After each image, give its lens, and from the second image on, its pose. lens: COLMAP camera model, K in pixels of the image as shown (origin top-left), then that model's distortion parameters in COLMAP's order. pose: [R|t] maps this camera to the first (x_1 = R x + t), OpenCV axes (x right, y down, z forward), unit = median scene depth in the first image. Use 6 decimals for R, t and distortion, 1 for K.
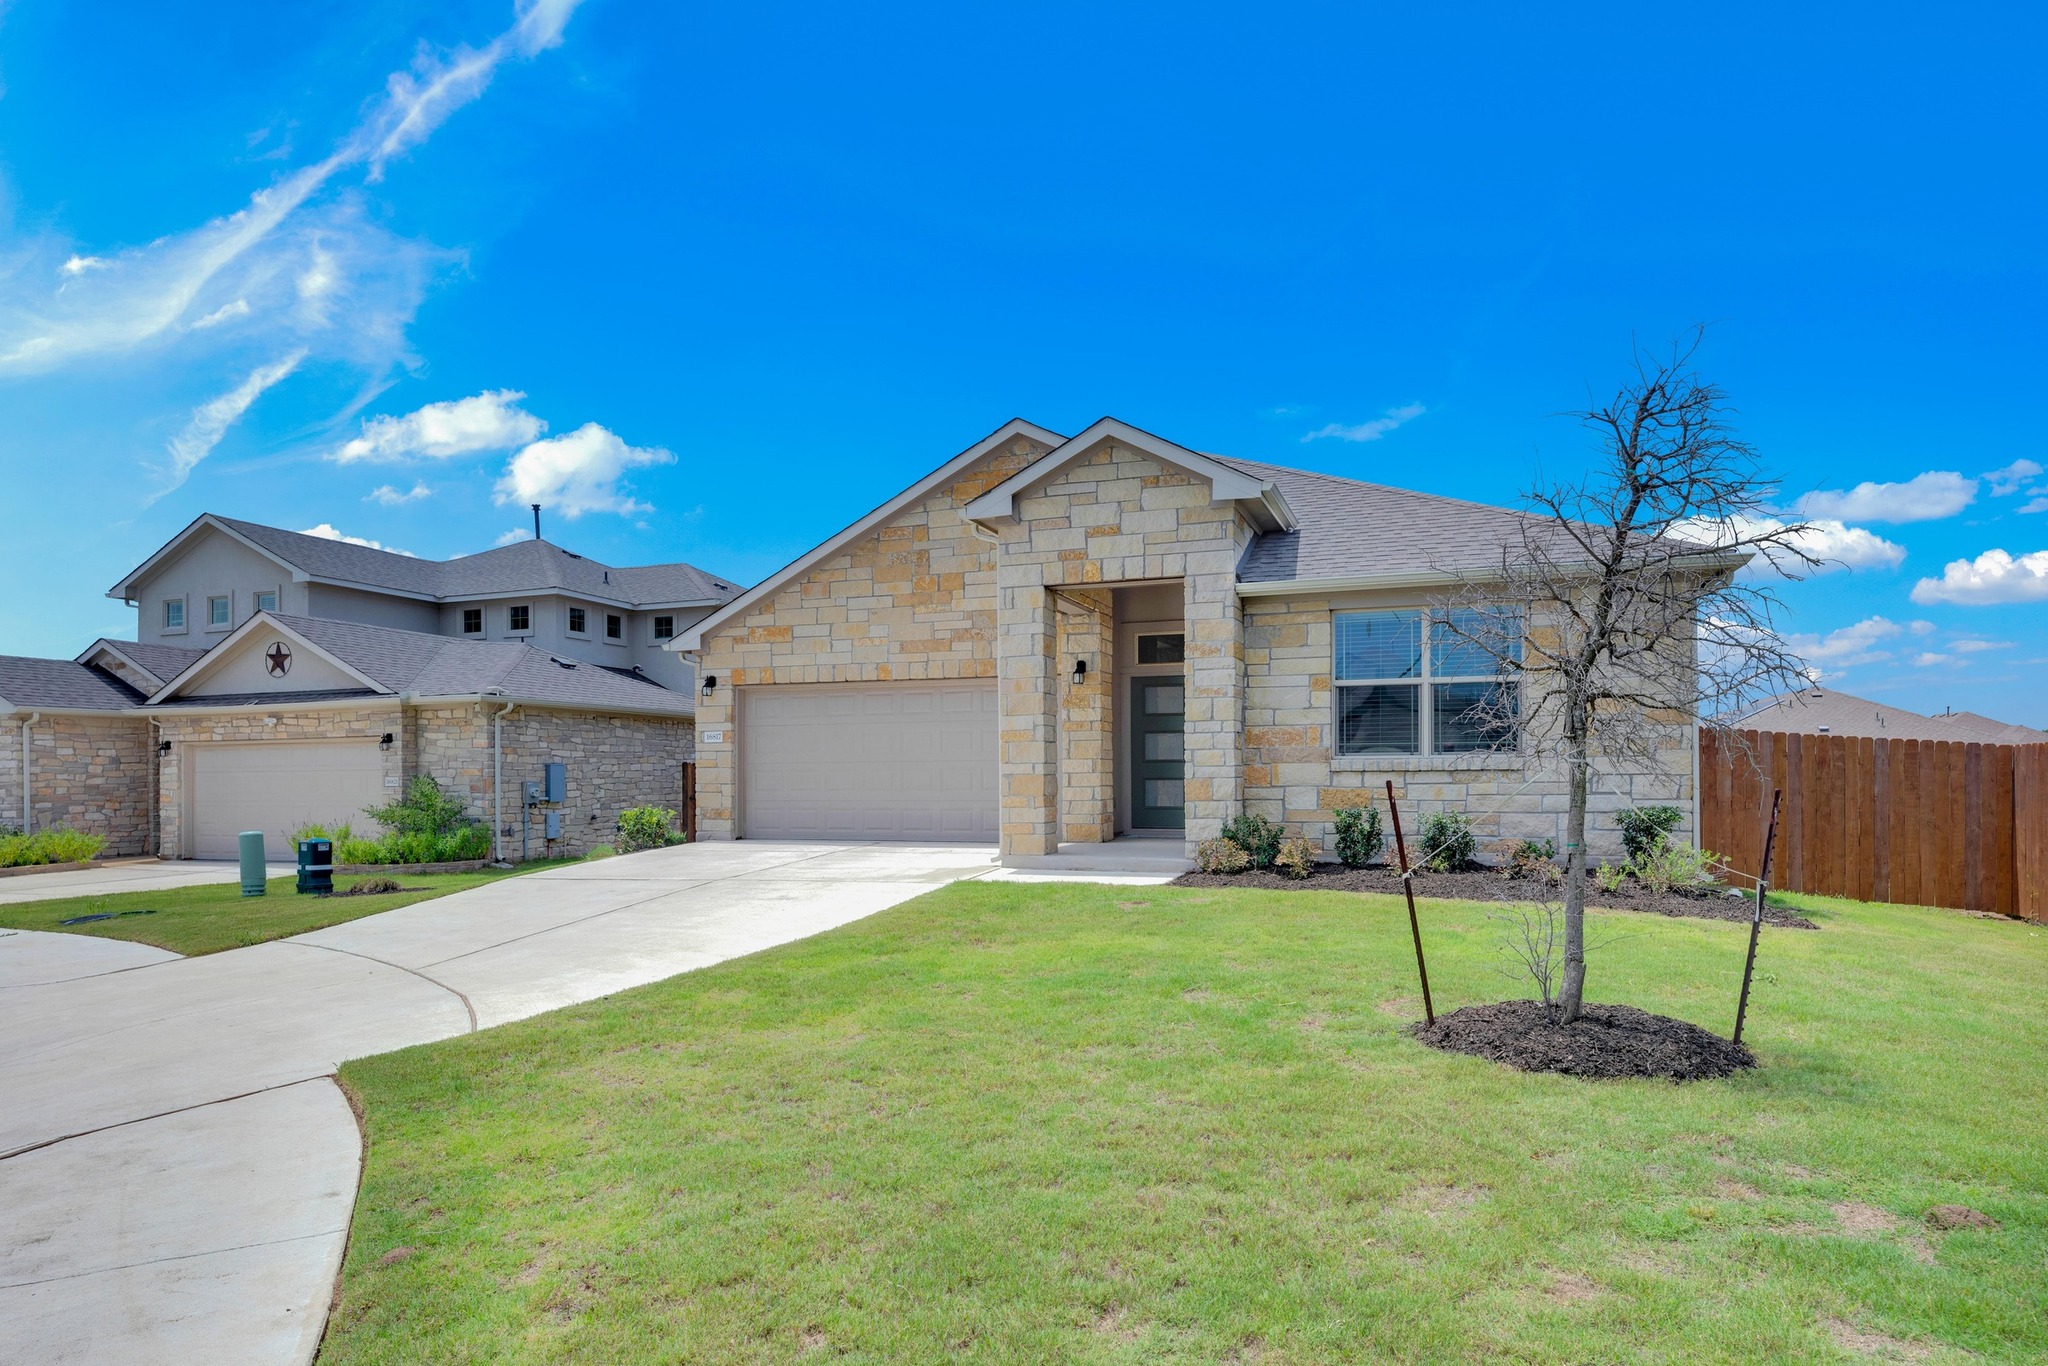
lens RADIAL K [[1185.0, 0, 1026.5], [0, 1185.0, 815.5], [0, 0, 1]] dist [0.000162, -0.000149]
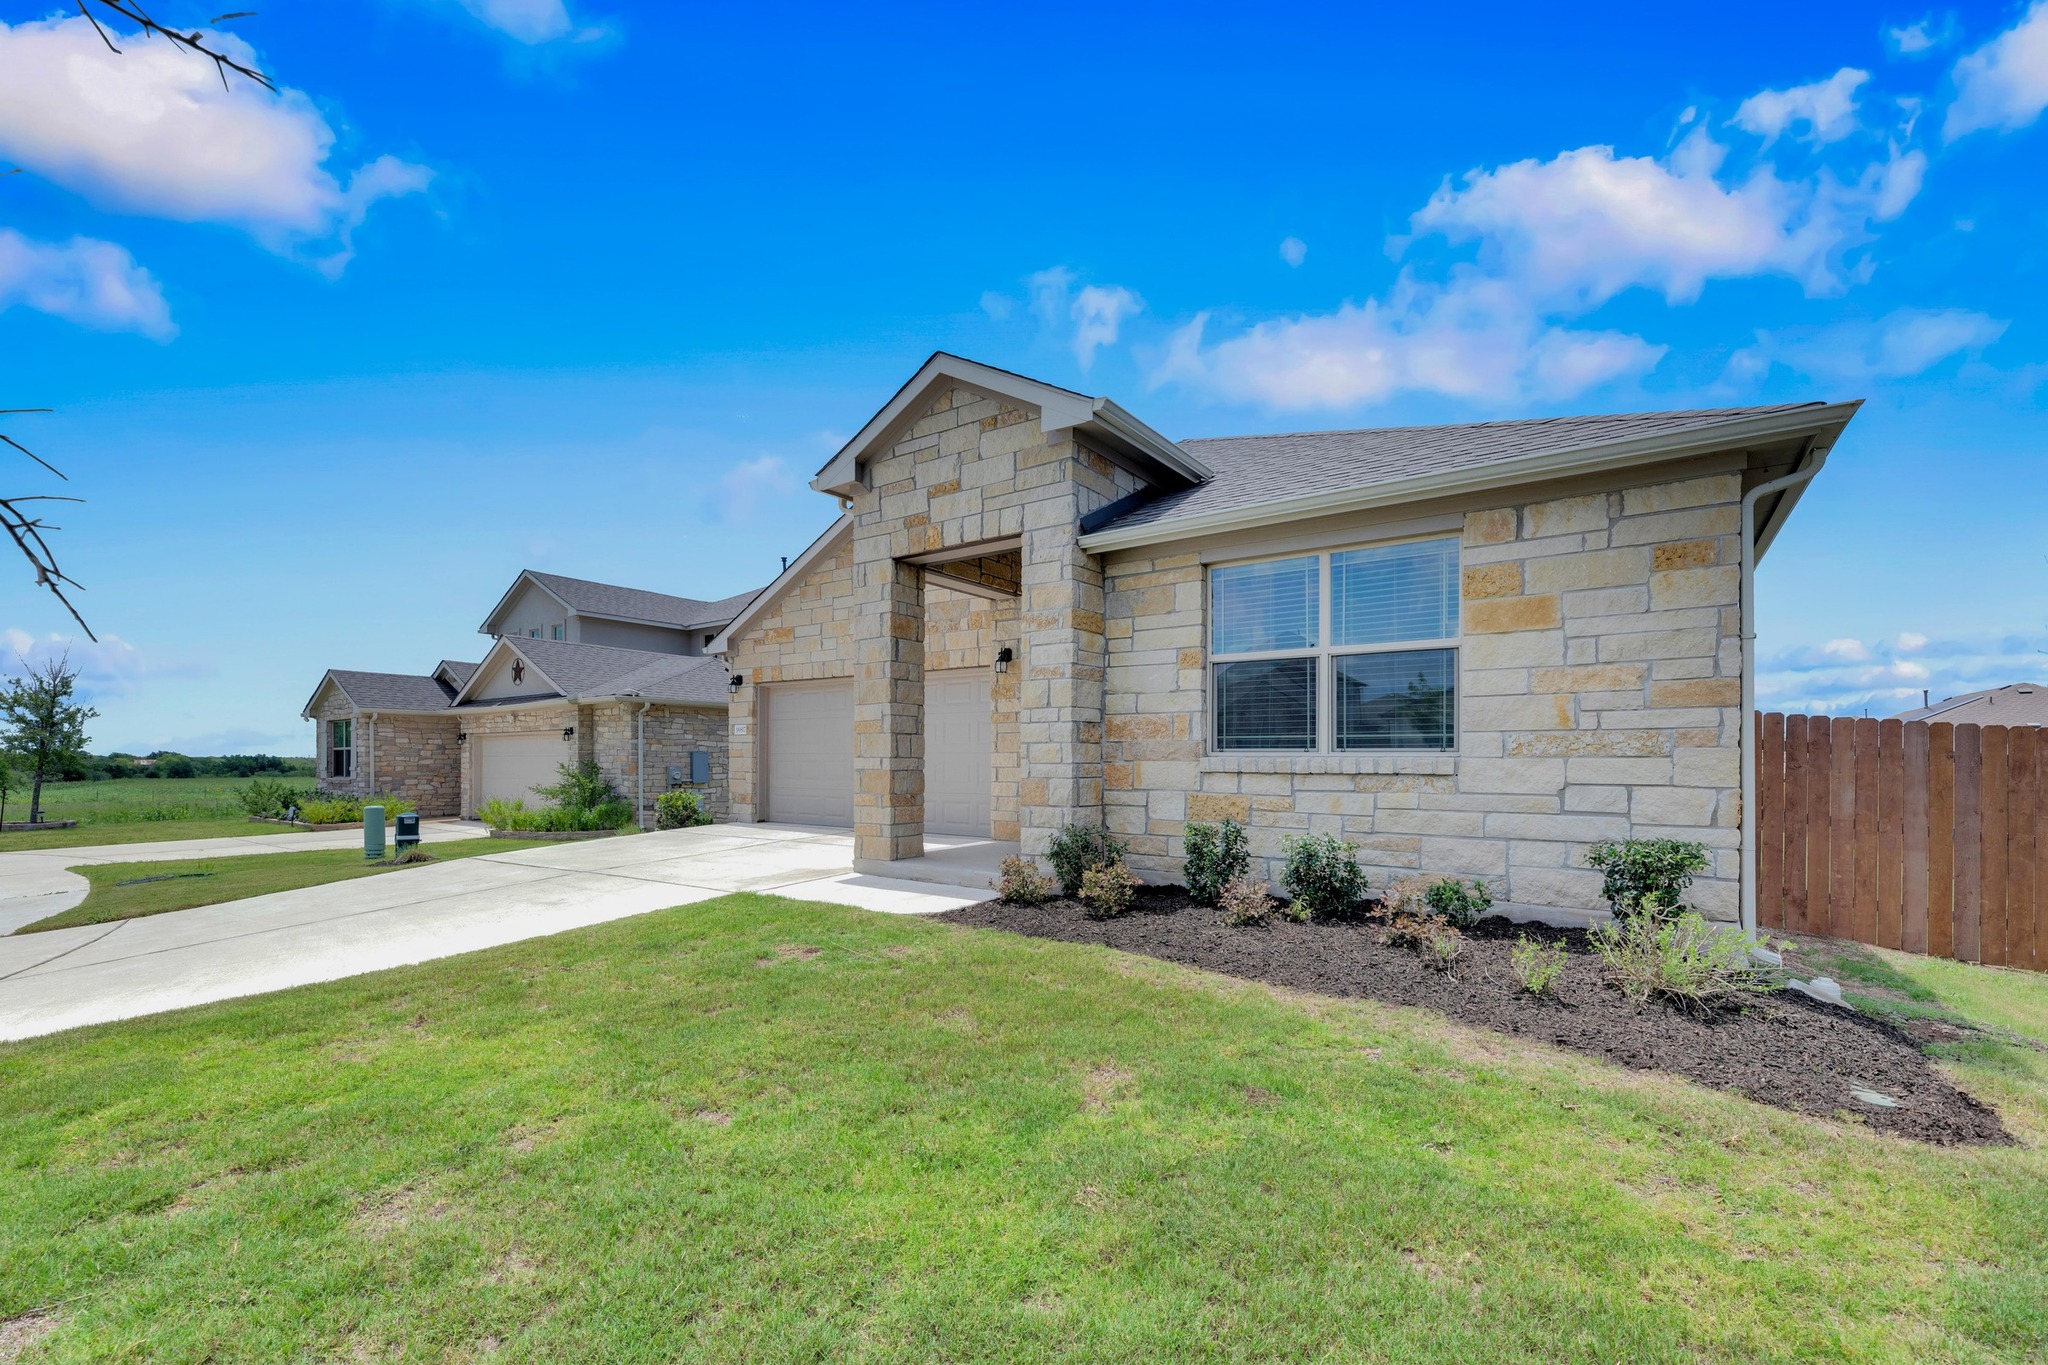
lens RADIAL K [[850.1, 0, 1013.7], [0, 850.1, 781.7], [0, 0, 1]] dist [-0.000204, -0.000129]
pose [[0.959608, 0.017430, -0.280801, 0.224390], [-0.019818, 0.999788, -0.005668, -0.019234], [0.280643, 0.011004, 0.959749, 0.327261]]
